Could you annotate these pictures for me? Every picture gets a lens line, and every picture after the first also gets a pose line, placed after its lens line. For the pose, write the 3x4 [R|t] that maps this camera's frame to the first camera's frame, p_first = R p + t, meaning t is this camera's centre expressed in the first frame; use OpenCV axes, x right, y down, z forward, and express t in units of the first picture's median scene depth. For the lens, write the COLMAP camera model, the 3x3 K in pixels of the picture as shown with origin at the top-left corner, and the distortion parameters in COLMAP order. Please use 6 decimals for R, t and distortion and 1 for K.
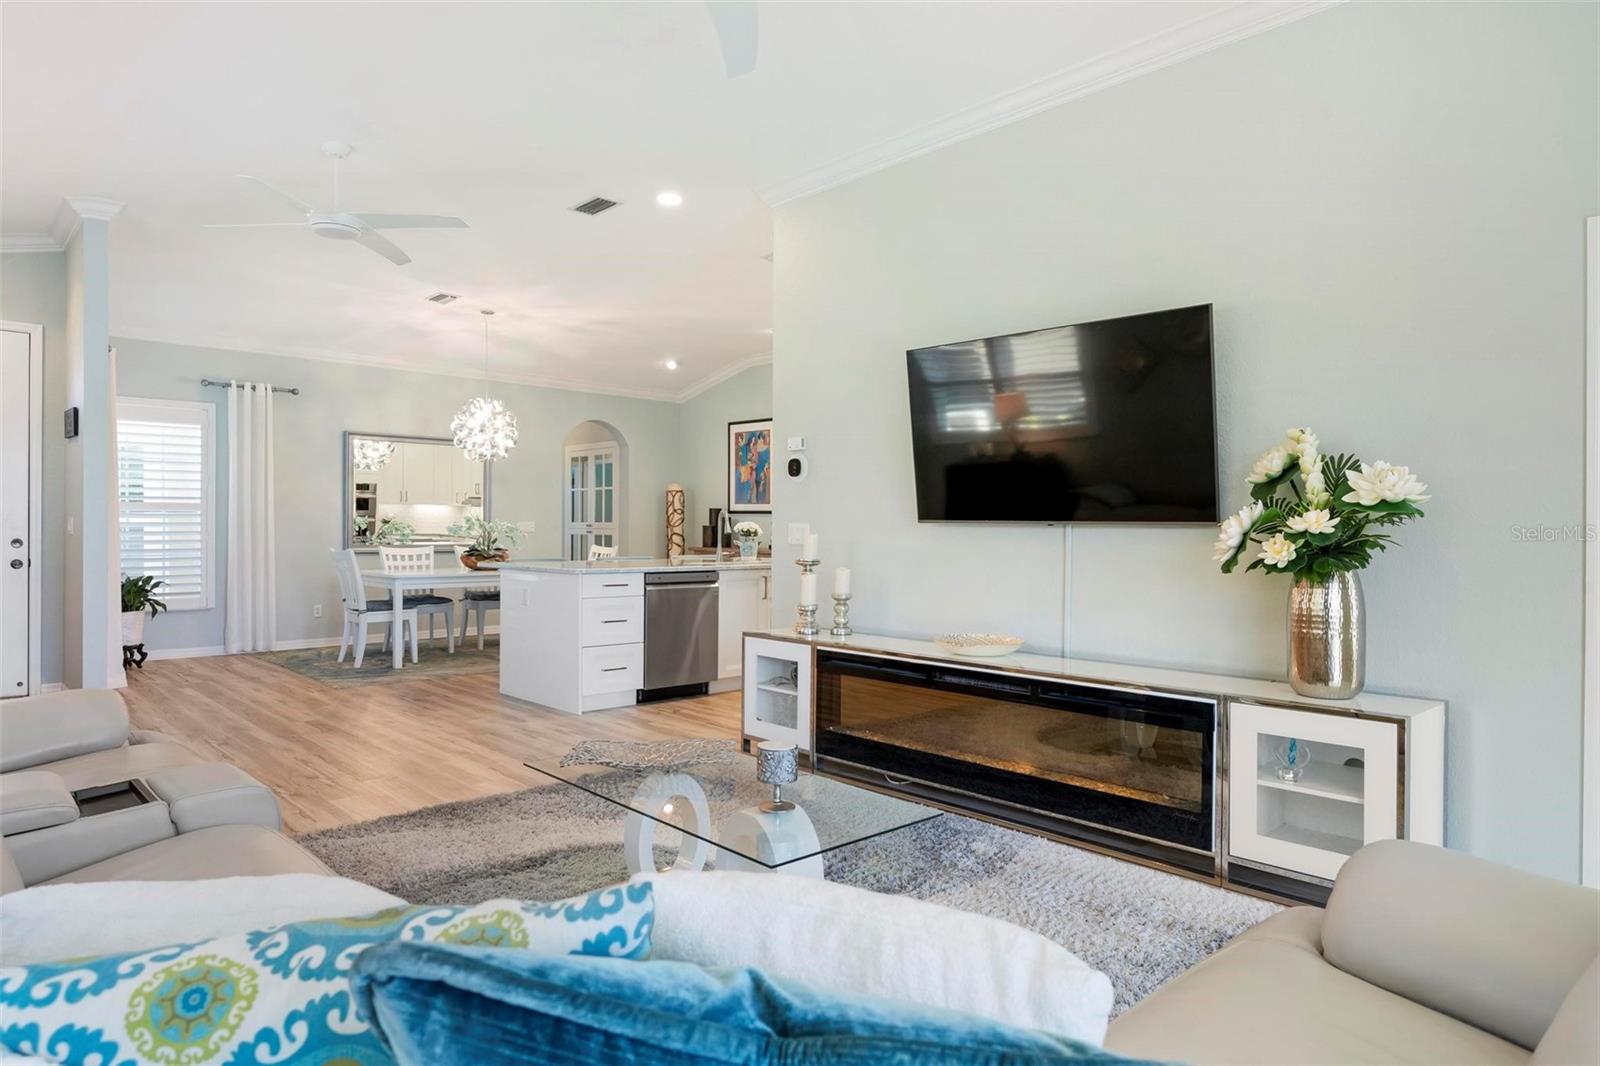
lens RADIAL K [[931.3, 0, 798.1], [0, 931.3, 532.4], [0, 0, 1]] dist [-0.007383, 0.003011]
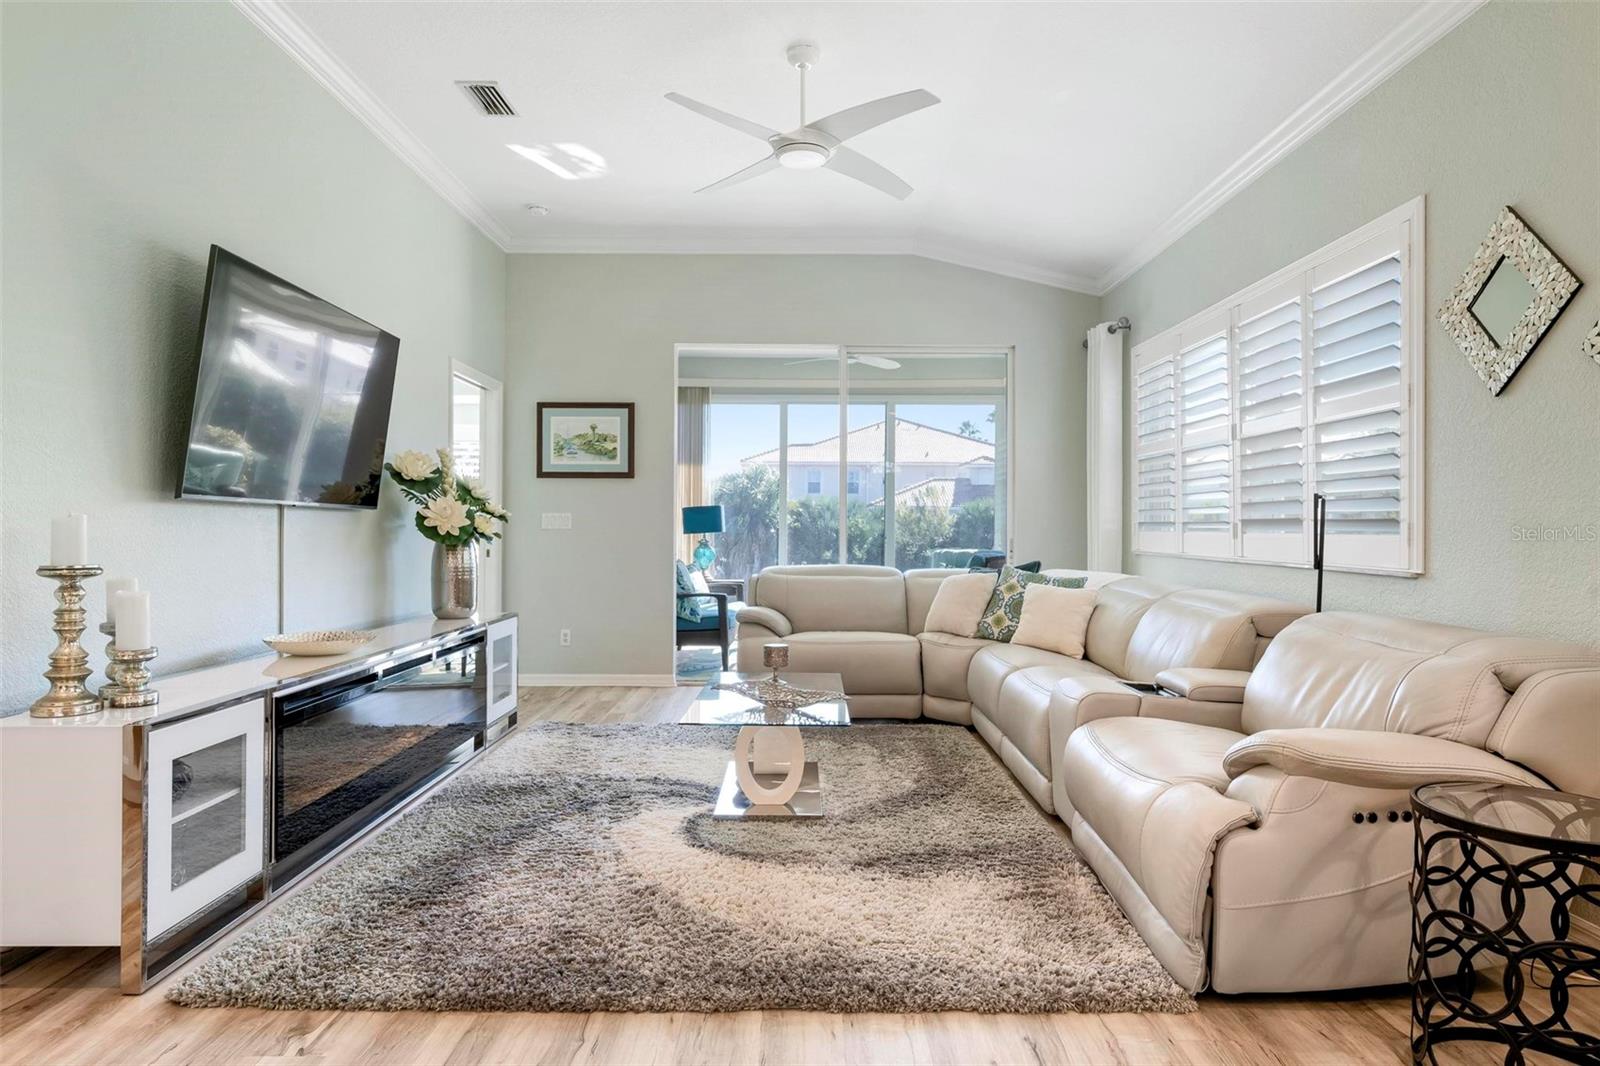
lens RADIAL K [[932.5, 0, 799.2], [0, 932.5, 522.0], [0, 0, 1]] dist [-0.006150, 0.004181]
pose [[-0.721477, -0.003986, 0.692427, -0.540660], [-0.003292, 0.999992, 0.002327, 0.003244], [-0.692431, -0.000601, -0.721484, 0.977123]]
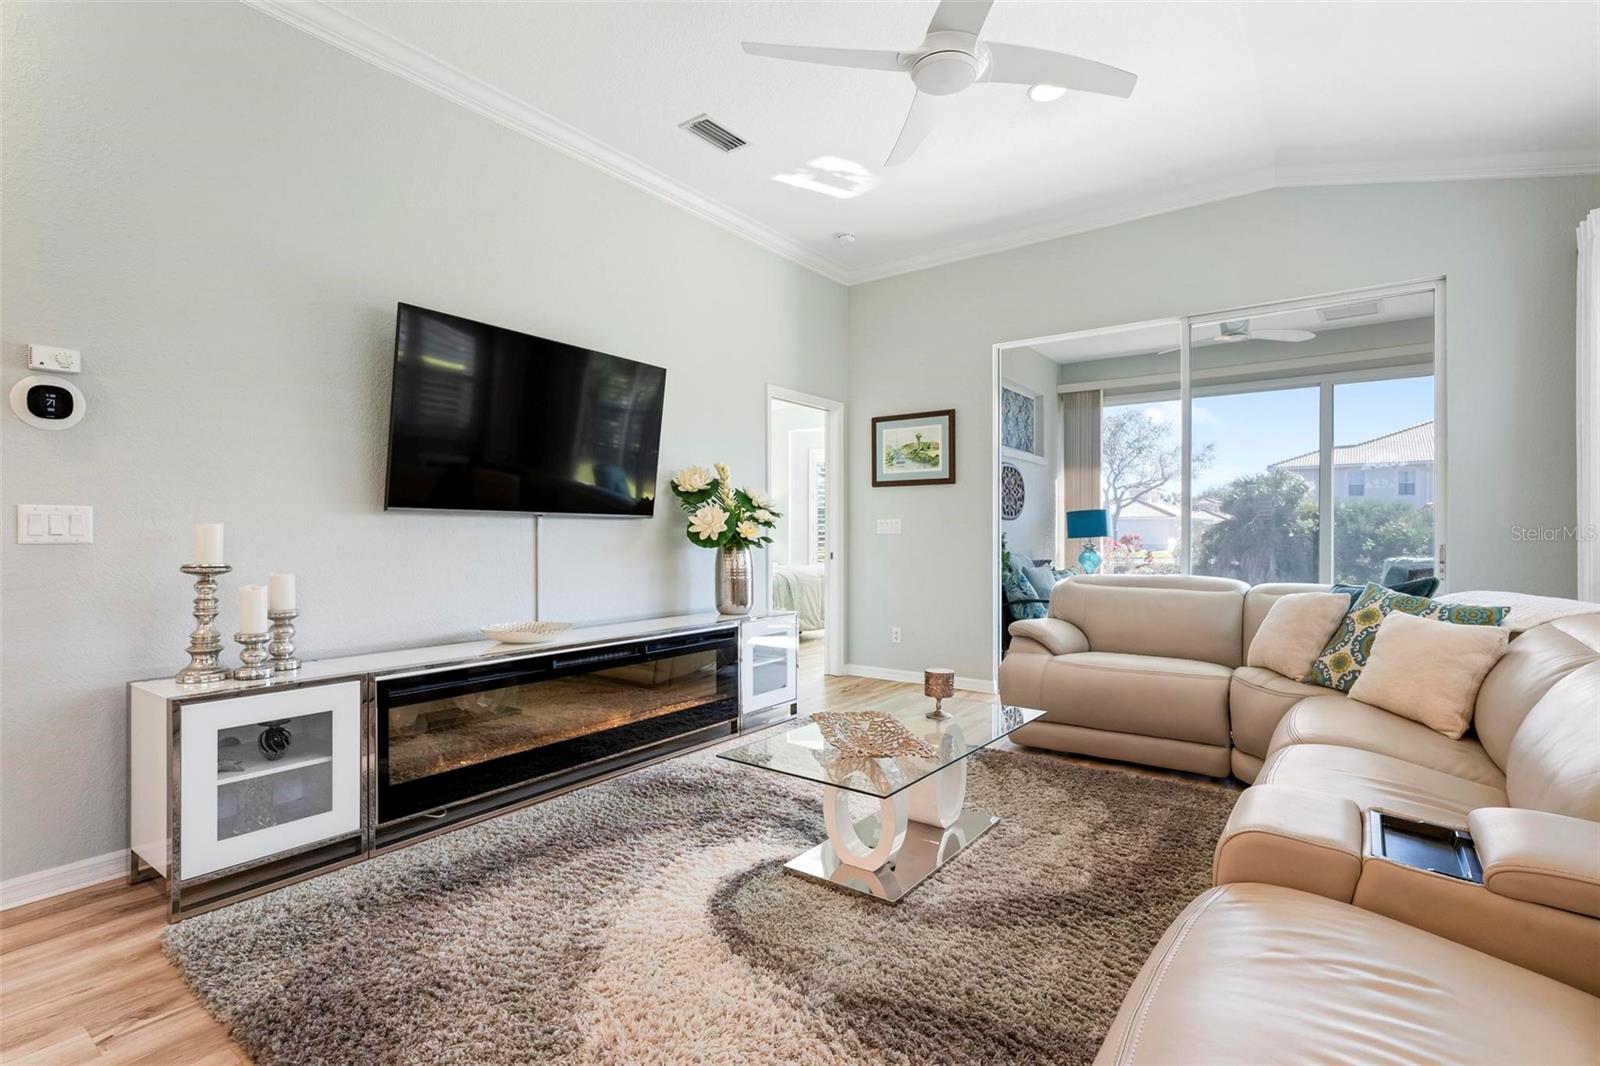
lens RADIAL K [[759.6, 0, 803.7], [0, 759.6, 533.3], [0, 0, 1]] dist [0.001460, -0.001813]
pose [[-0.171058, -0.005879, 0.985243, -0.499362], [0.007315, 0.999947, 0.007237, 0.006564], [-0.985234, 0.008445, -0.171006, 0.625117]]
